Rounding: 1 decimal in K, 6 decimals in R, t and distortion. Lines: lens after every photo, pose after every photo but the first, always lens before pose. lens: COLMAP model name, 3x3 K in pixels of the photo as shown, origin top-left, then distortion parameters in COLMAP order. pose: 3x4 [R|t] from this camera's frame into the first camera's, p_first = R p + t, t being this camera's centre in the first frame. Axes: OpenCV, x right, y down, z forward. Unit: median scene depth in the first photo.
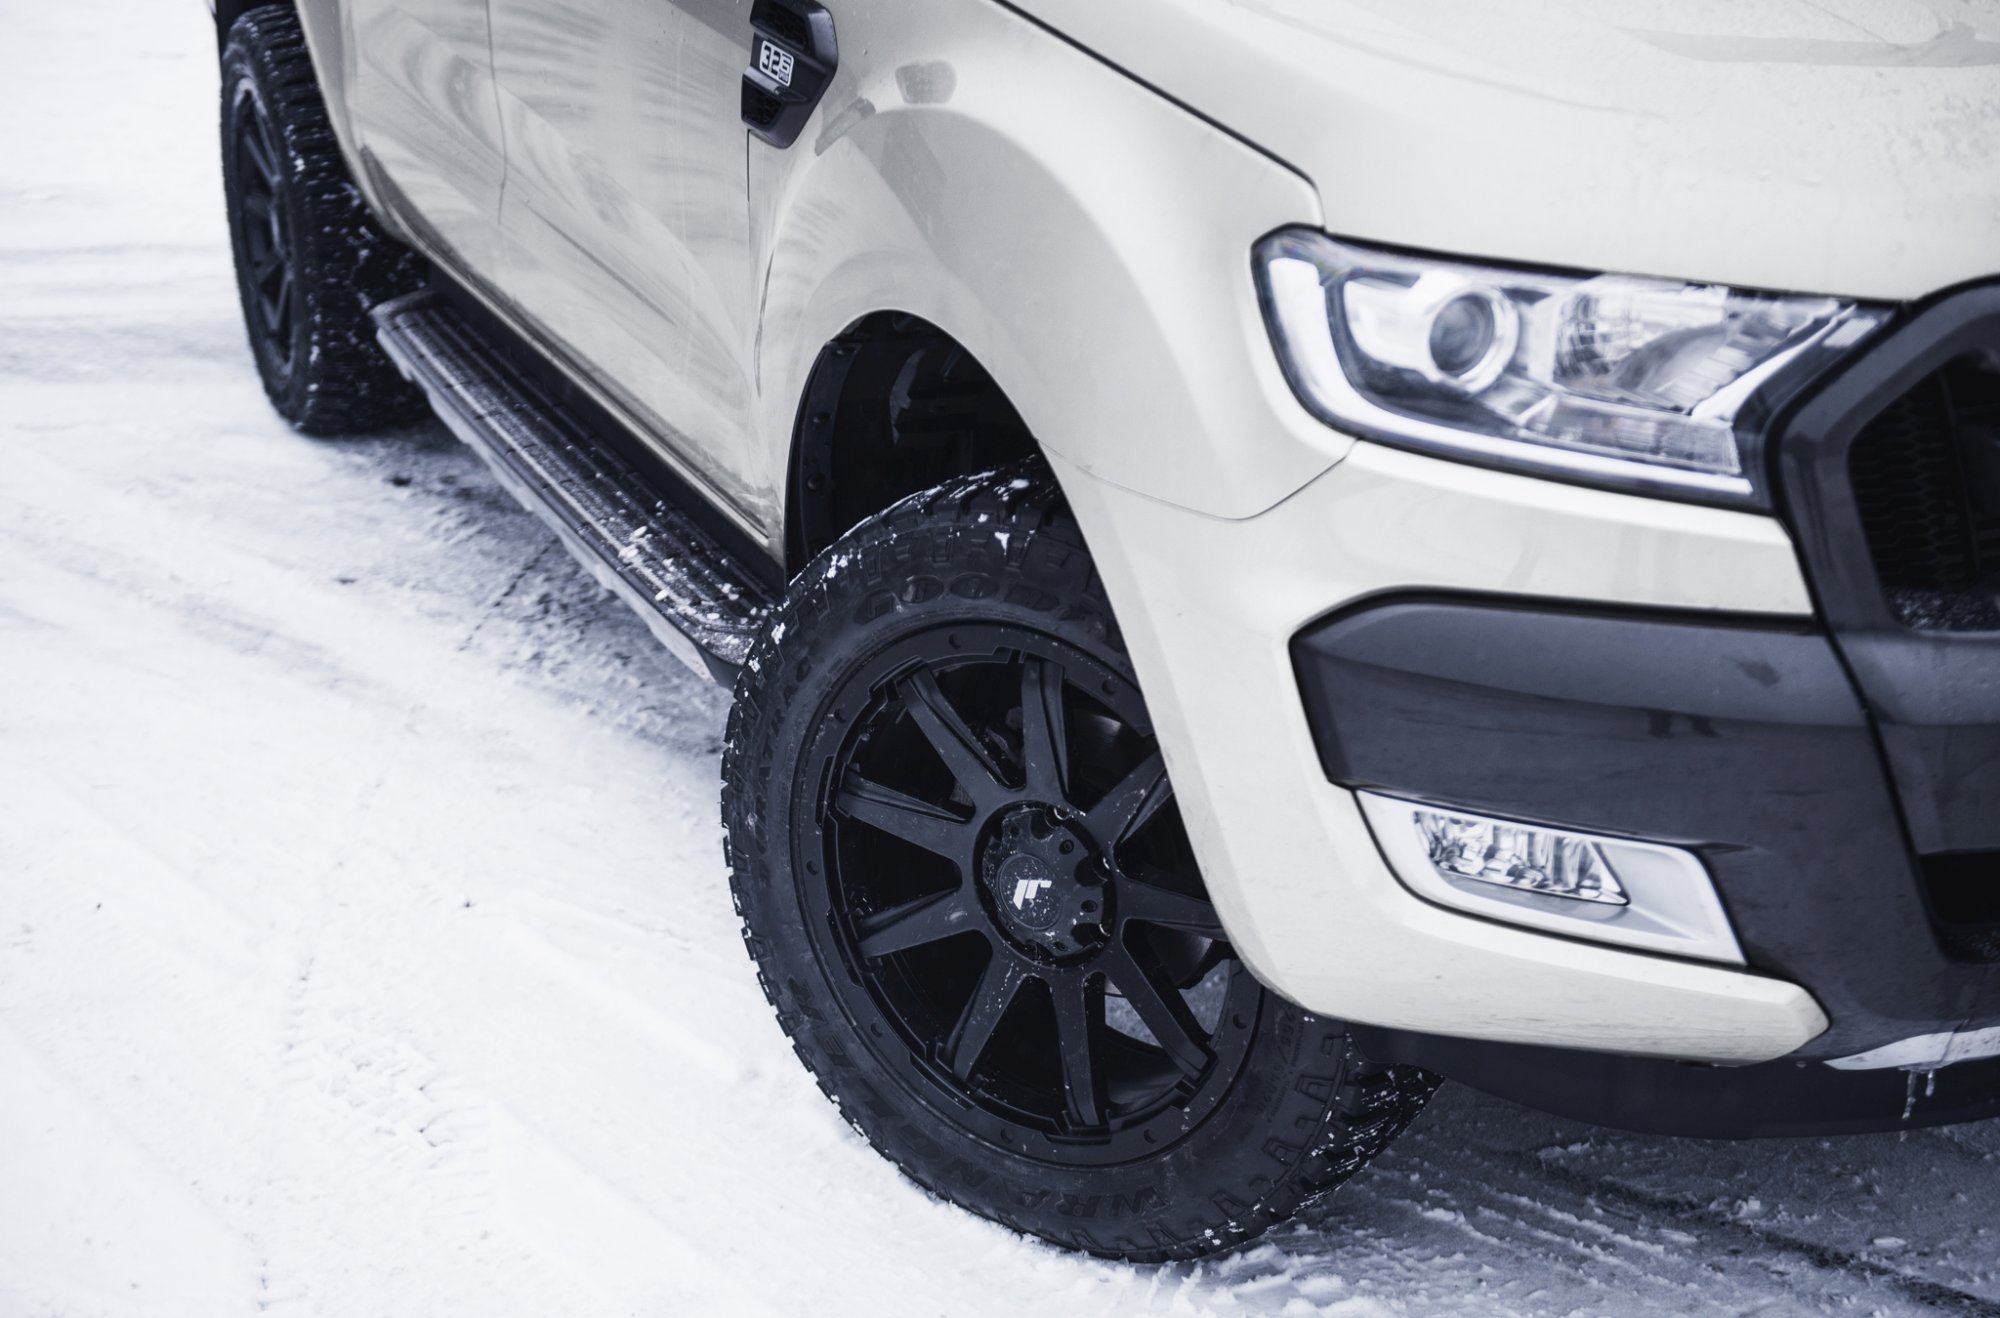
lens RADIAL K [[3176.5, 0, 1000.0], [0, 3176.5, 659.0], [0, 0, 1]] dist [0.134065, -0.014225]
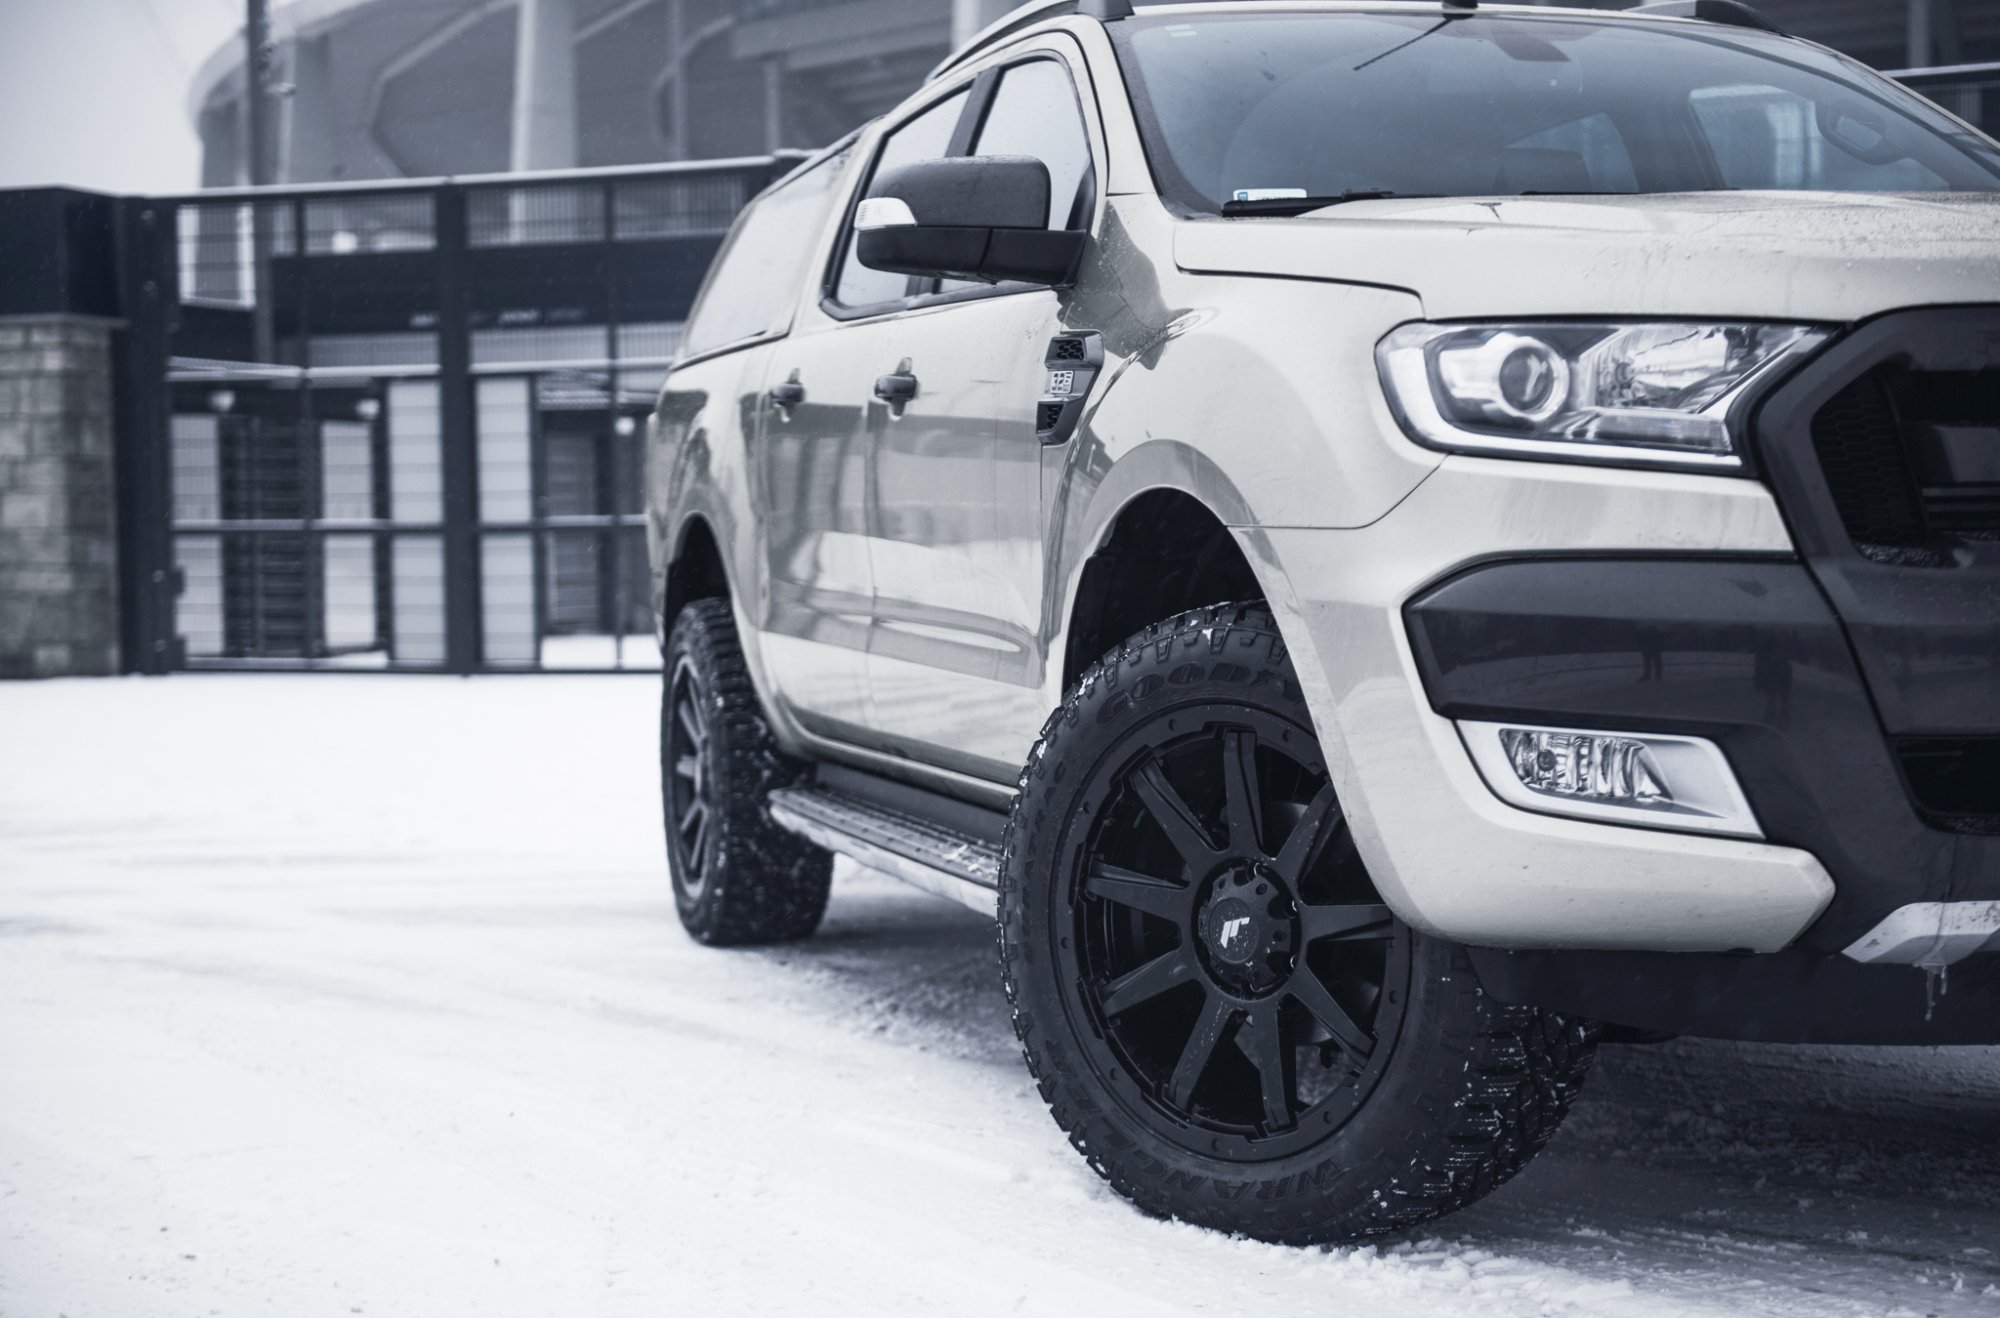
lens RADIAL K [[3085.2, 0, 1000.0], [0, 3085.2, 659.0], [0, 0, 1]] dist [0.139113, -0.035649]
pose [[0.991184, -0.008560, -0.132216, 0.079021], [-0.033018, 0.950470, -0.309058, 0.345365], [0.128313, 0.310699, 0.941808, -0.184922]]
